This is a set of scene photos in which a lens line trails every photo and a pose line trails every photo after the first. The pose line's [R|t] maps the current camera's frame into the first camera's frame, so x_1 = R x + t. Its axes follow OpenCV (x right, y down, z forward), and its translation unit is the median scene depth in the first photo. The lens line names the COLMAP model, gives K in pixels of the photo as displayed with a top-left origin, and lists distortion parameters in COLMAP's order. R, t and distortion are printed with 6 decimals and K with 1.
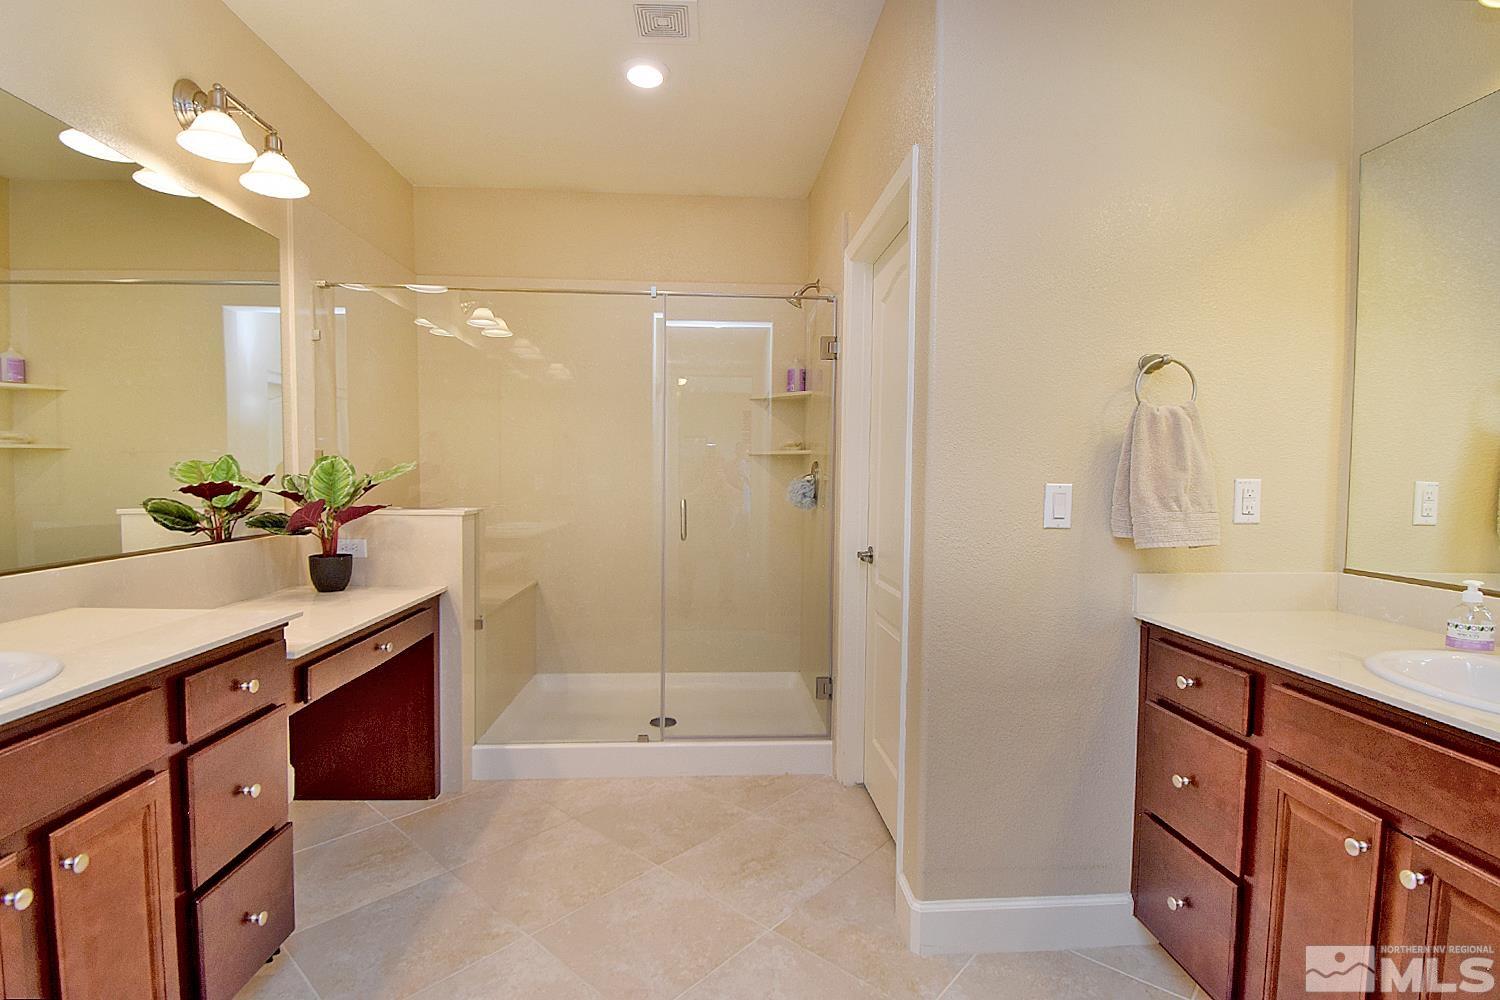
lens RADIAL K [[704.3, 0, 747.9], [0, 704.3, 504.8], [0, 0, 1]] dist [0.026357, -0.029943]
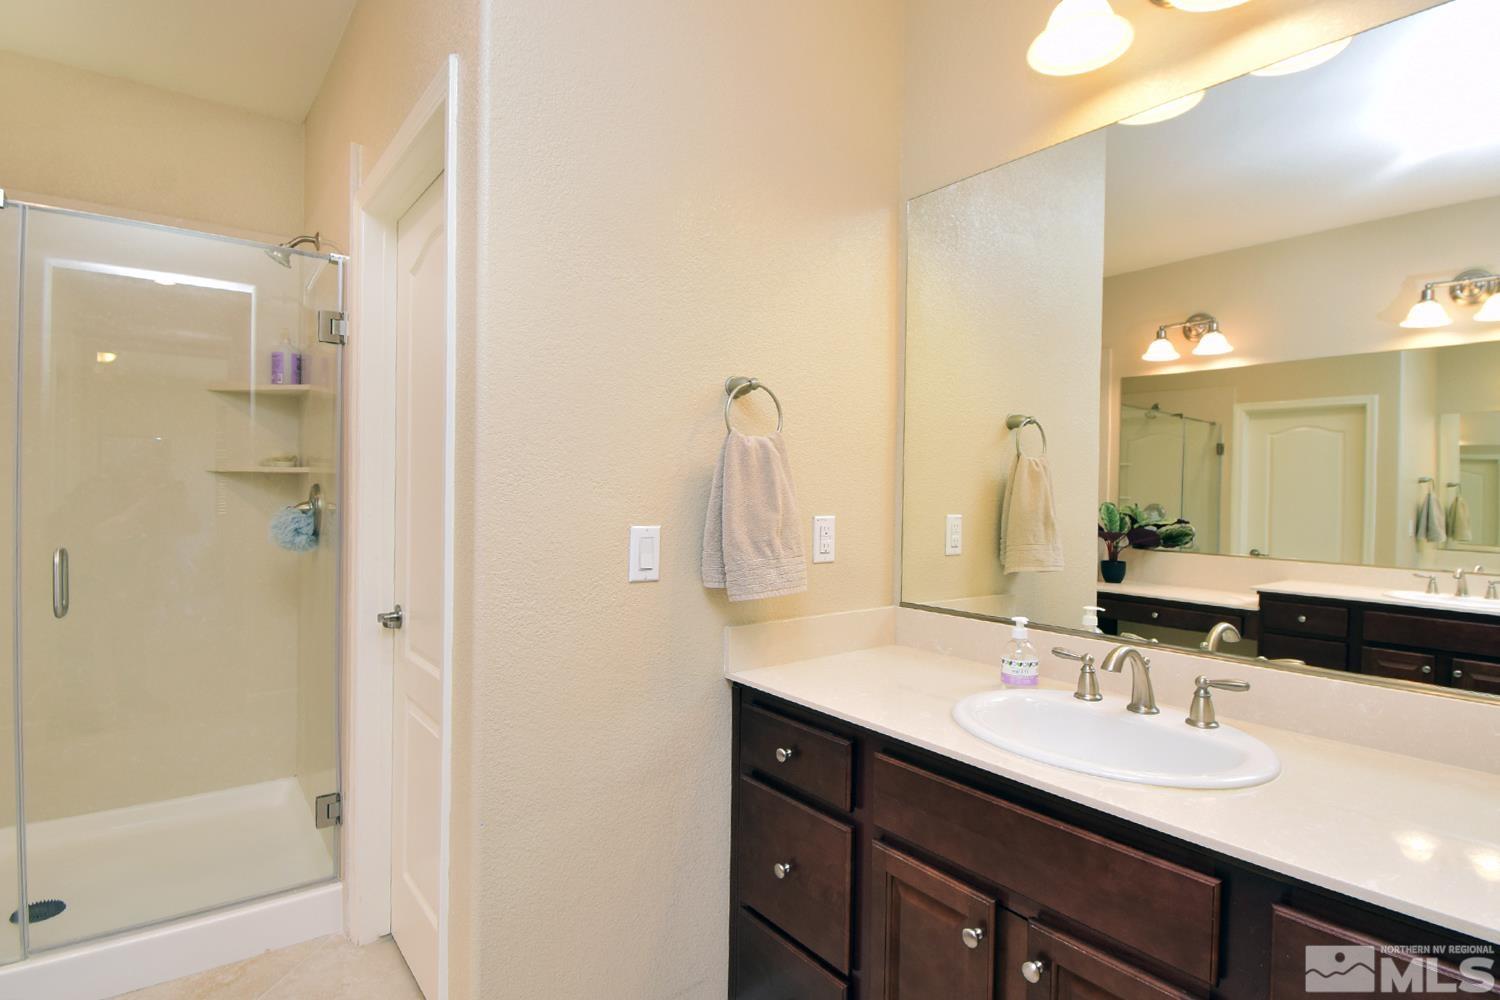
lens RADIAL K [[752.0, 0, 757.6], [0, 752.0, 498.3], [0, 0, 1]] dist [0.003195, -0.017416]
pose [[0.821447, -0.004124, 0.570269, 0.057895], [0.020036, 0.999565, -0.021632, -0.041805], [-0.569932, 0.029196, 0.821173, 0.229142]]
